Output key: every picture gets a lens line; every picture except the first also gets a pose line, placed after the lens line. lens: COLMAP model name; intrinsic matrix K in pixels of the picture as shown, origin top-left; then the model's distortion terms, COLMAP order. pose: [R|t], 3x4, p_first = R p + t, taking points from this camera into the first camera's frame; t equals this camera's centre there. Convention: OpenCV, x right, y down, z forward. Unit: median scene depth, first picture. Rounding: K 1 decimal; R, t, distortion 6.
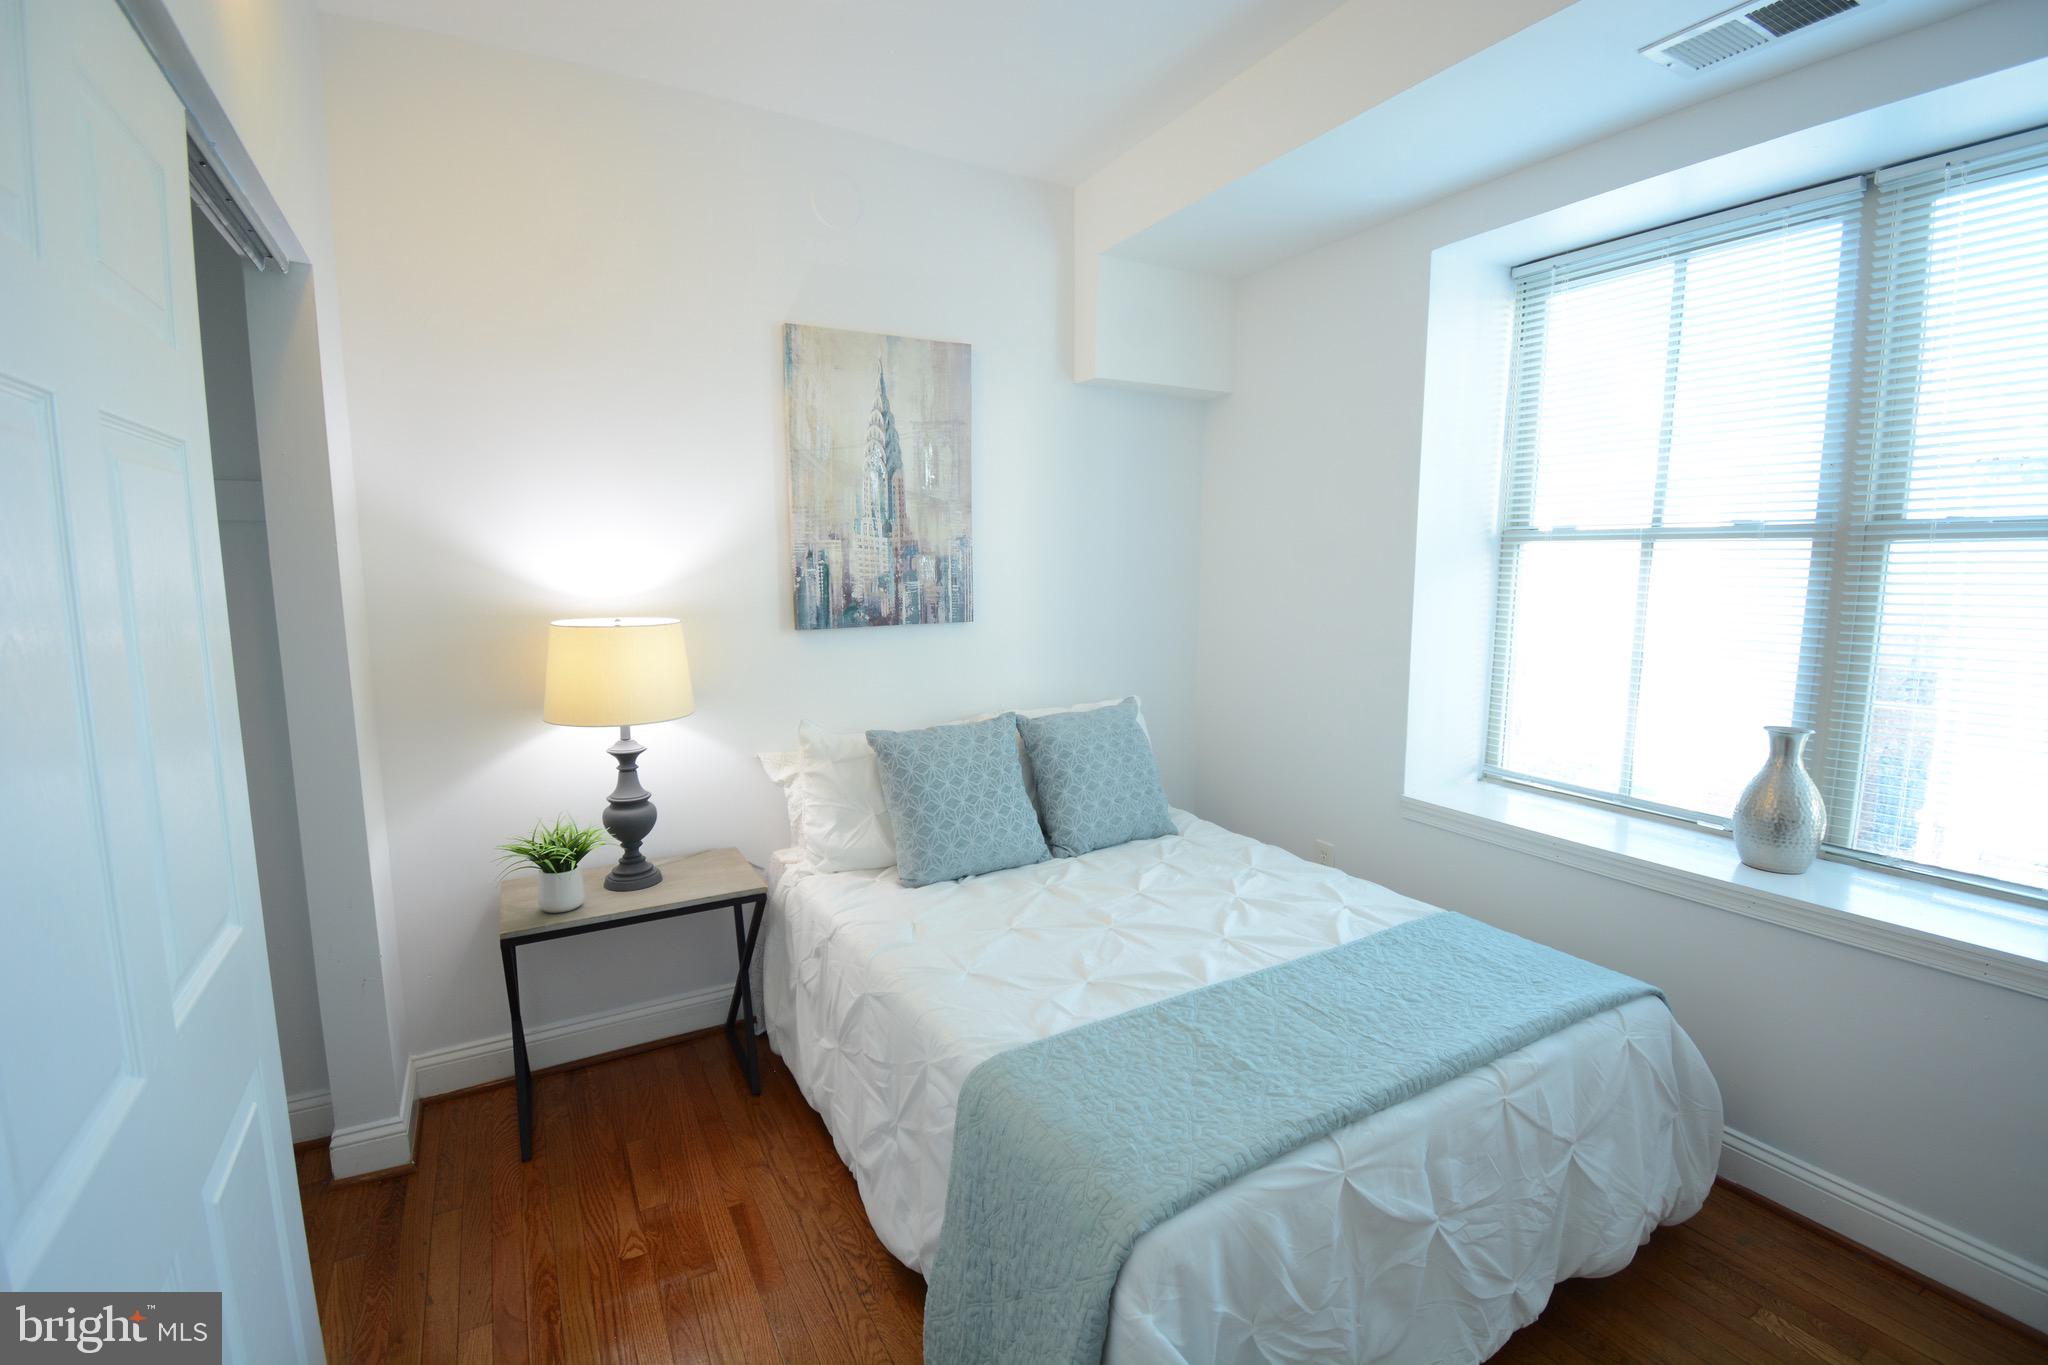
lens RADIAL K [[901.6, 0, 1040.5], [0, 901.6, 677.0], [0, 0, 1]] dist [0.025421, -0.029067]
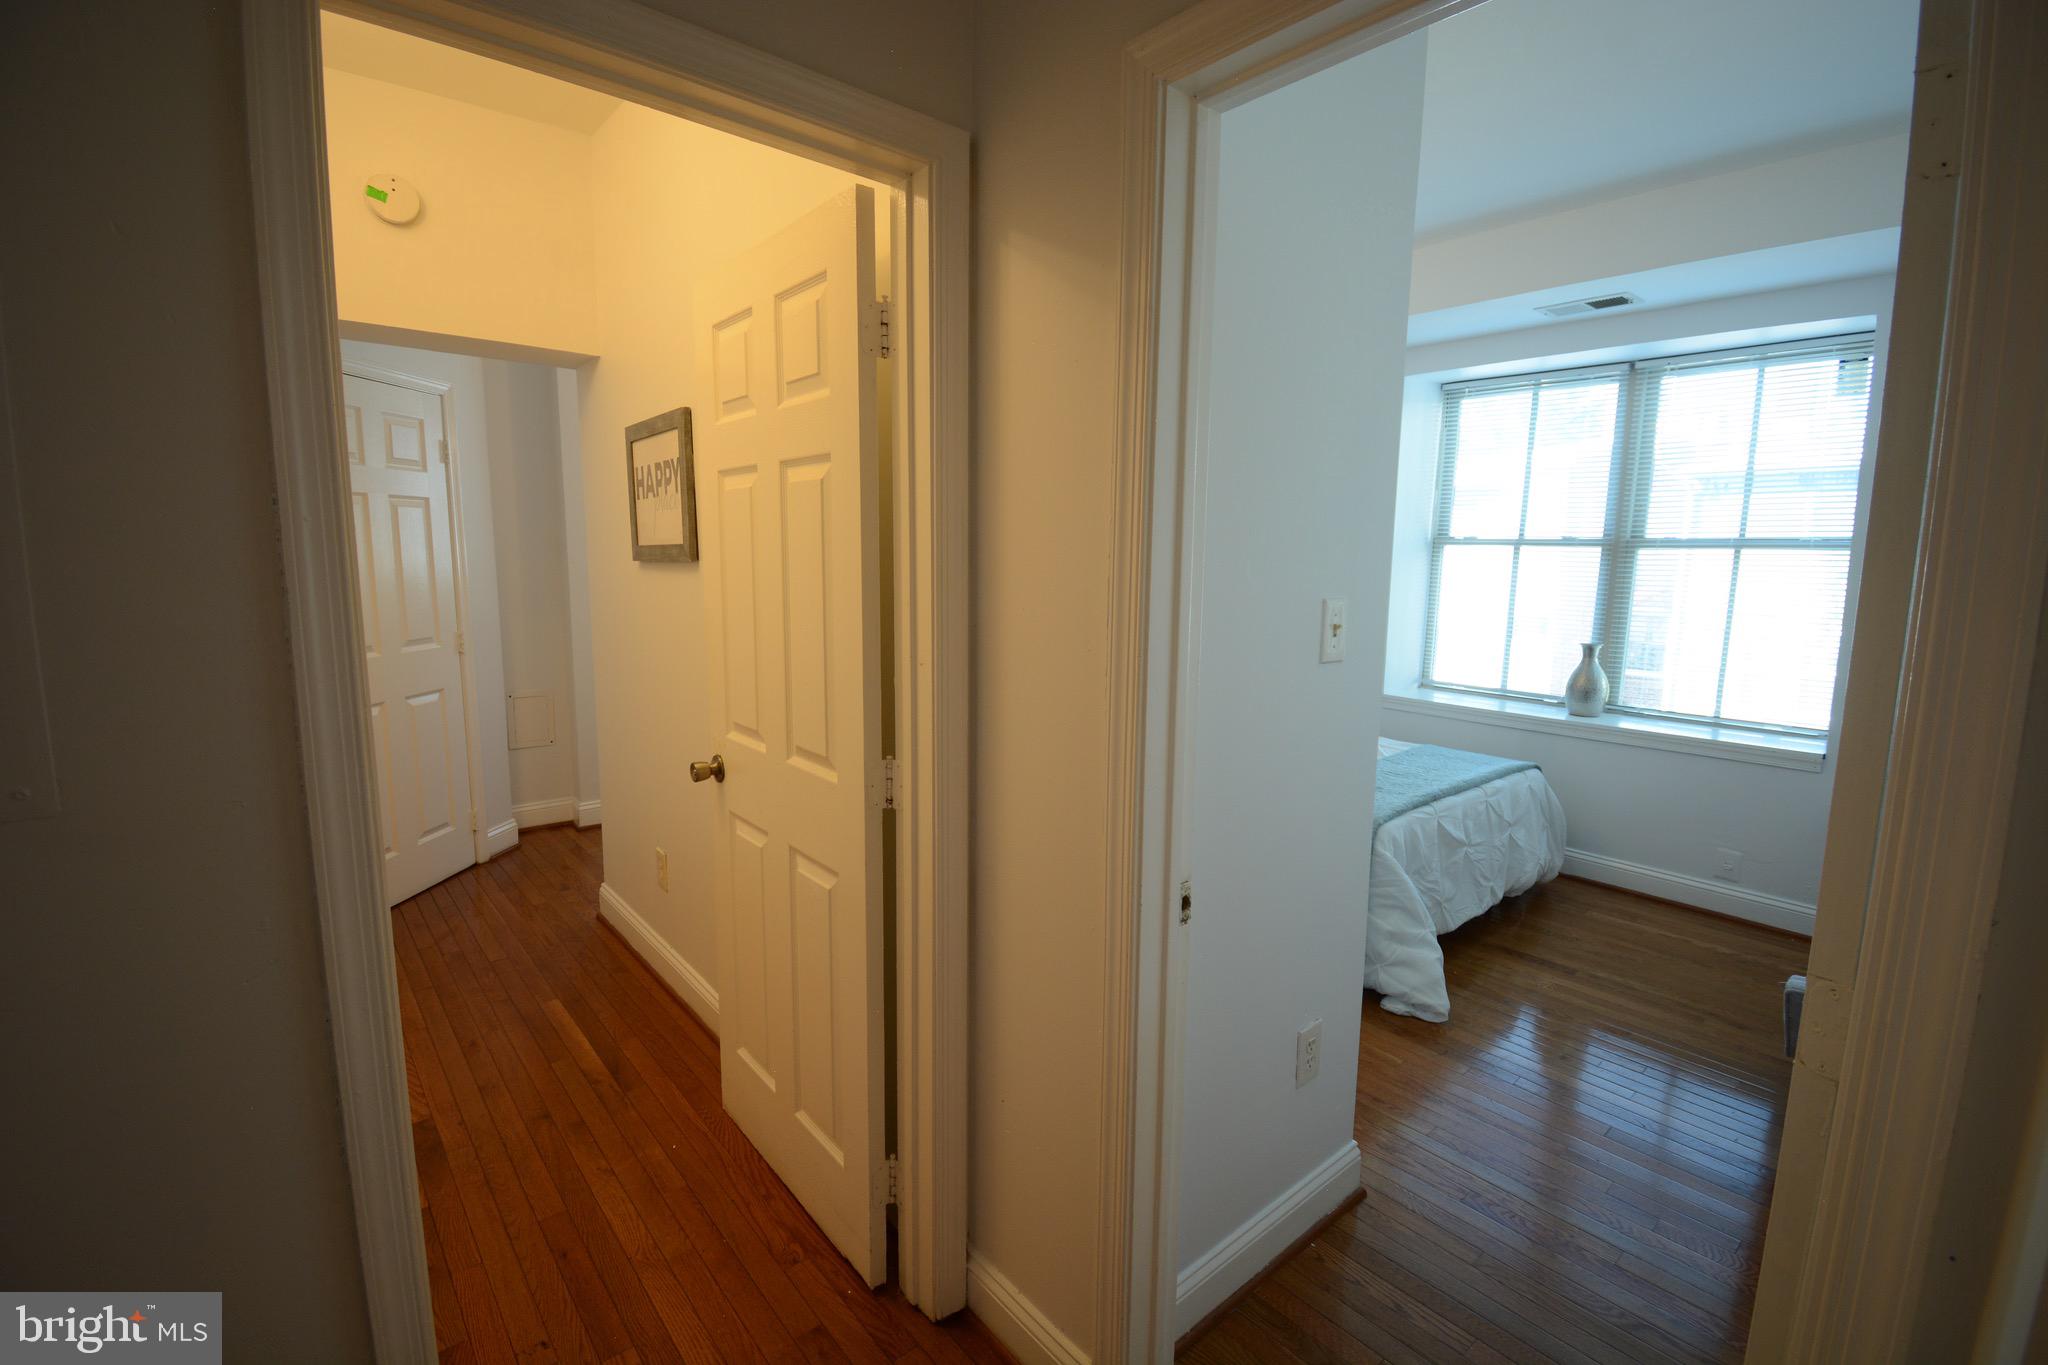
lens RADIAL K [[901.6, 0, 1040.5], [0, 901.6, 677.0], [0, 0, 1]] dist [0.025421, -0.029067]
pose [[0.982998, -0.008532, 0.183416, -0.548427], [0.006432, 0.999907, 0.012040, 0.075957], [-0.183502, -0.010656, 0.982962, -0.552907]]
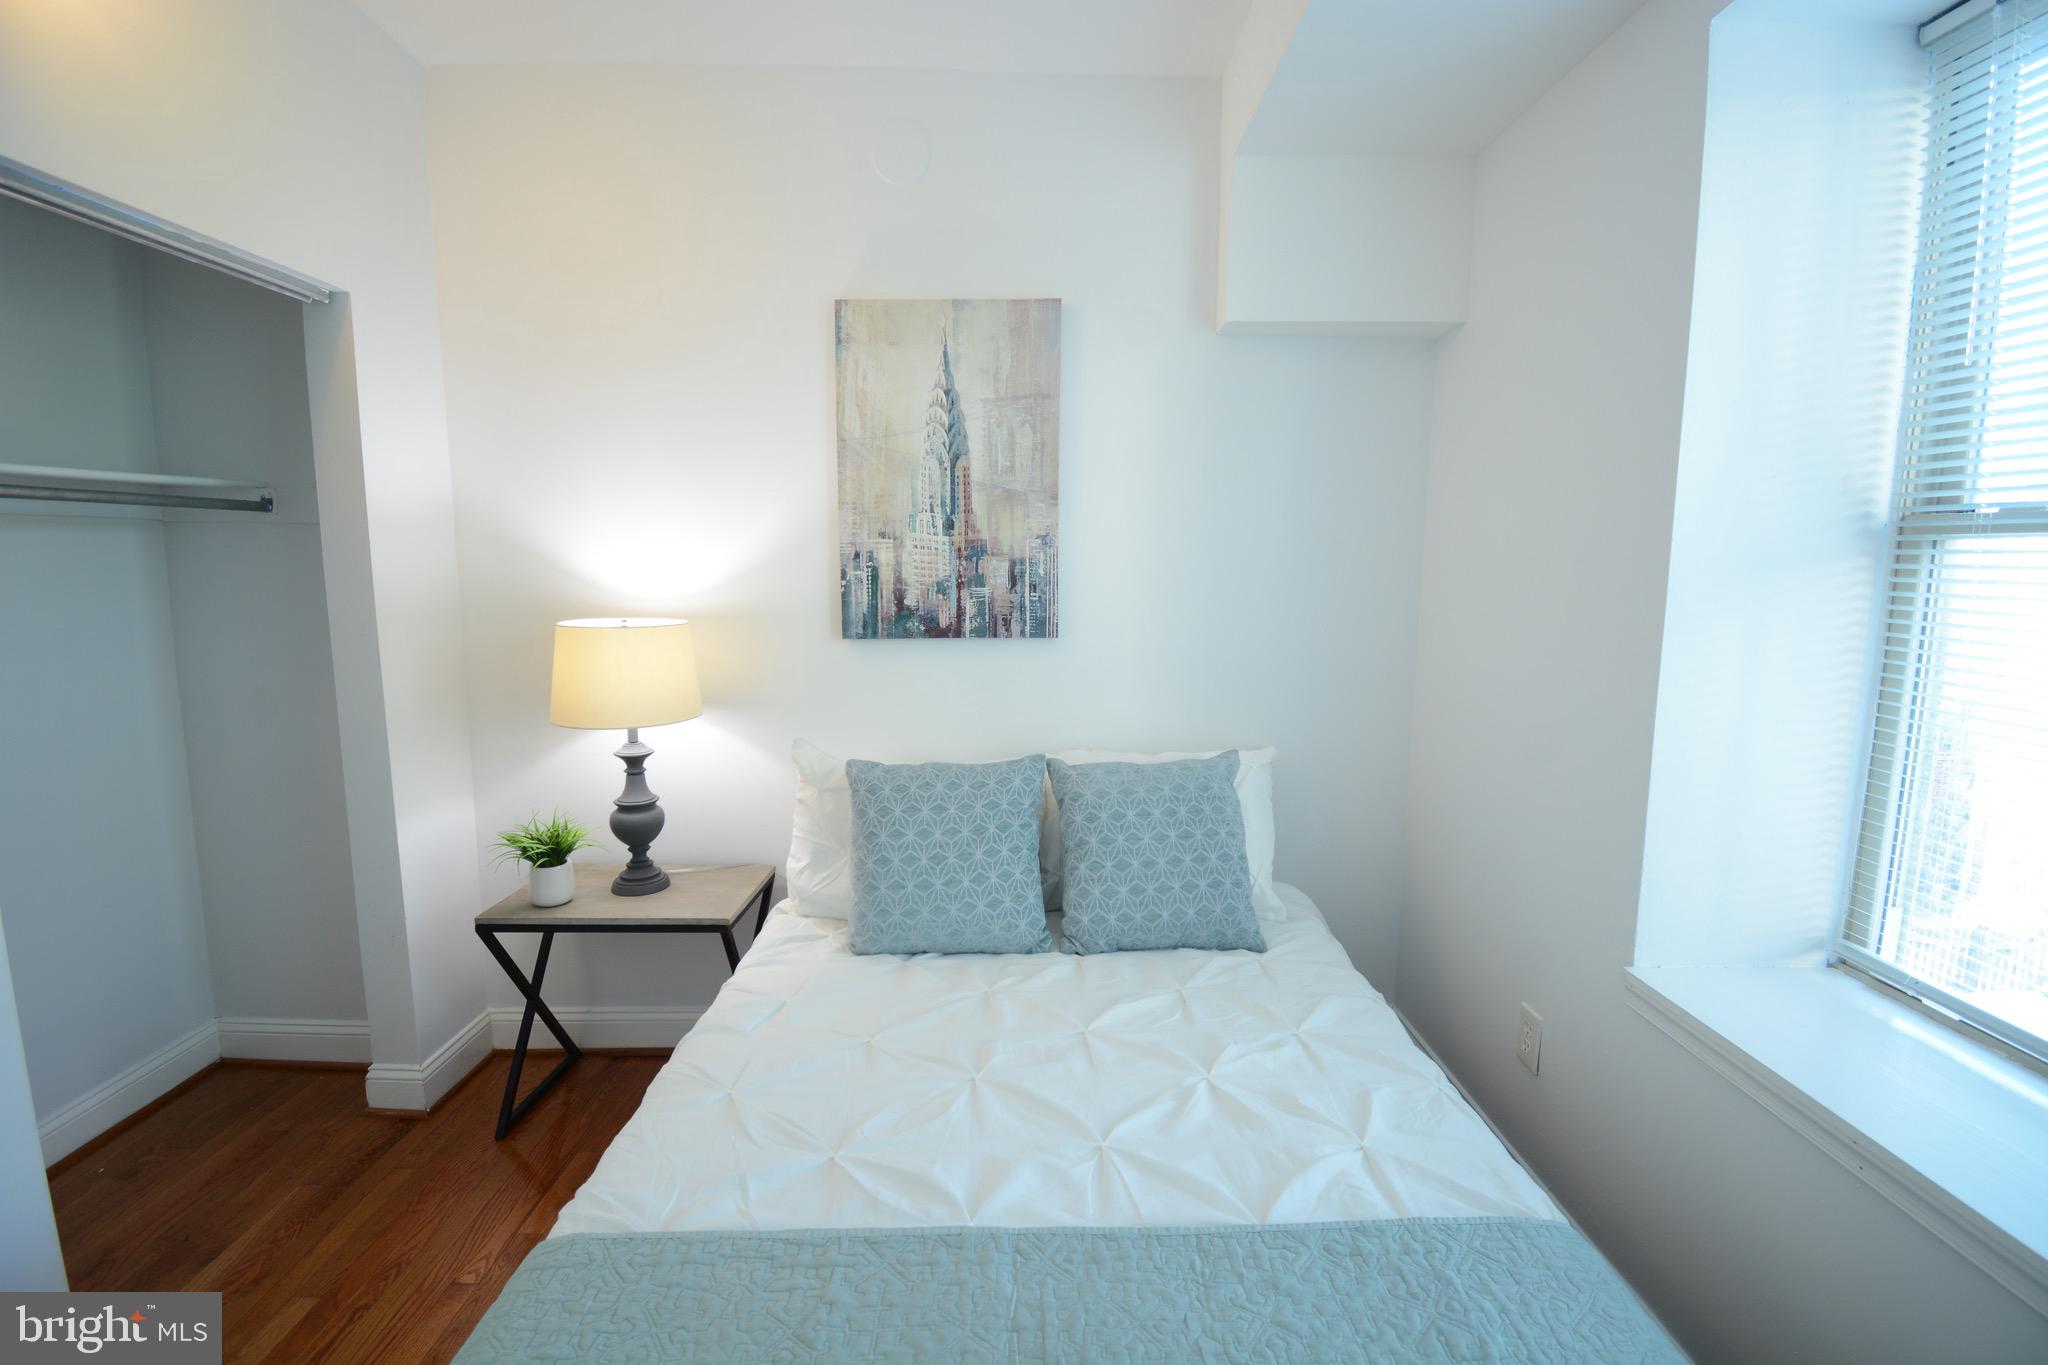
lens RADIAL K [[901.6, 0, 1040.5], [0, 901.6, 677.0], [0, 0, 1]] dist [0.025421, -0.029067]
pose [[0.870974, 0.066847, -0.486760, 0.348354], [-0.069750, 0.997490, 0.012179, -0.038548], [0.486352, 0.023344, 0.873451, 0.306146]]
